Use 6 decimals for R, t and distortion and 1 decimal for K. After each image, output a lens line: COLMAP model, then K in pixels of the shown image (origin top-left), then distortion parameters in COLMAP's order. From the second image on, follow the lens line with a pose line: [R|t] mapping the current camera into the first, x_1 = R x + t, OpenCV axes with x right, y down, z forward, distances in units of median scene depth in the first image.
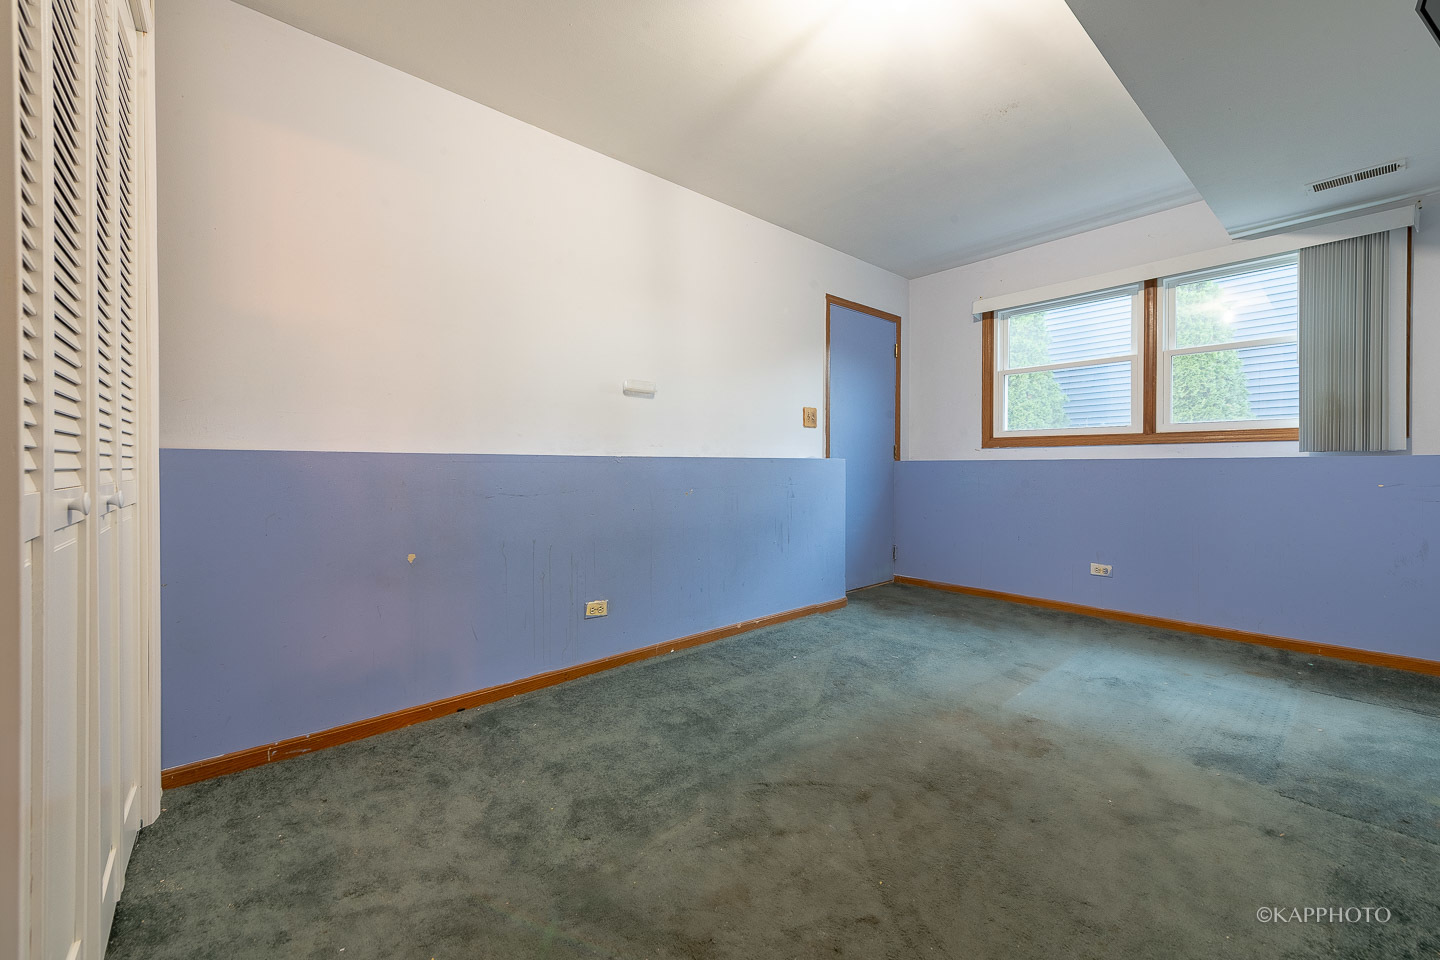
lens RADIAL K [[568.7, 0, 721.4], [0, 568.7, 460.8], [0, 0, 1]] dist [0.003290, -0.000074]
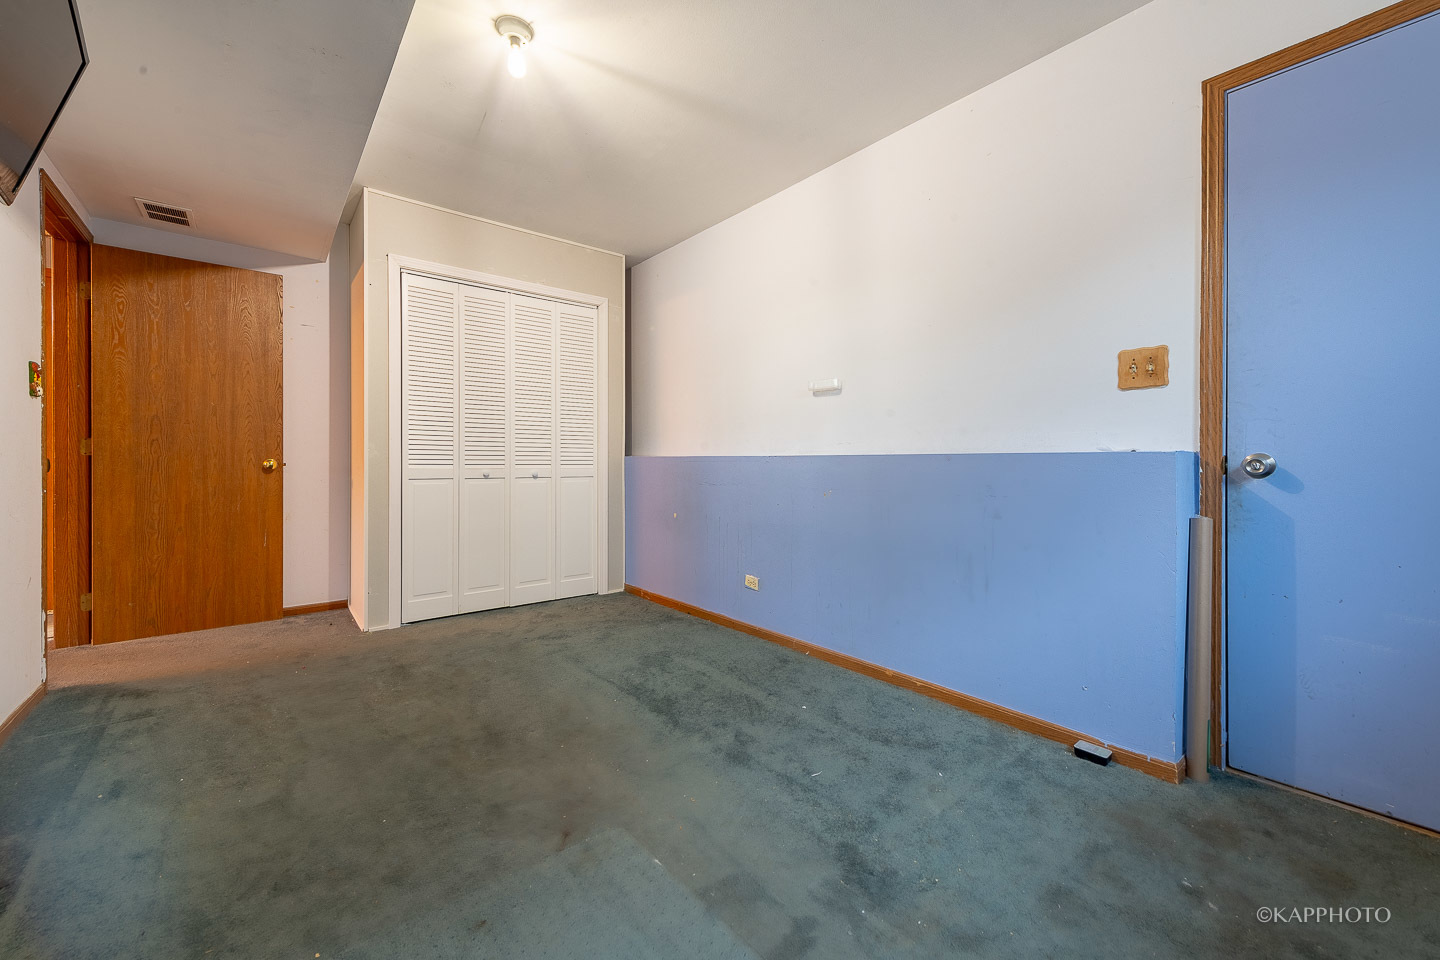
lens RADIAL K [[568.7, 0, 721.4], [0, 568.7, 460.8], [0, 0, 1]] dist [0.003290, -0.000074]
pose [[-0.028539, -0.003261, -0.999587, 0.877284], [0.004063, 0.999986, -0.003379, 0.005260], [0.999584, -0.004157, -0.028525, 0.860112]]
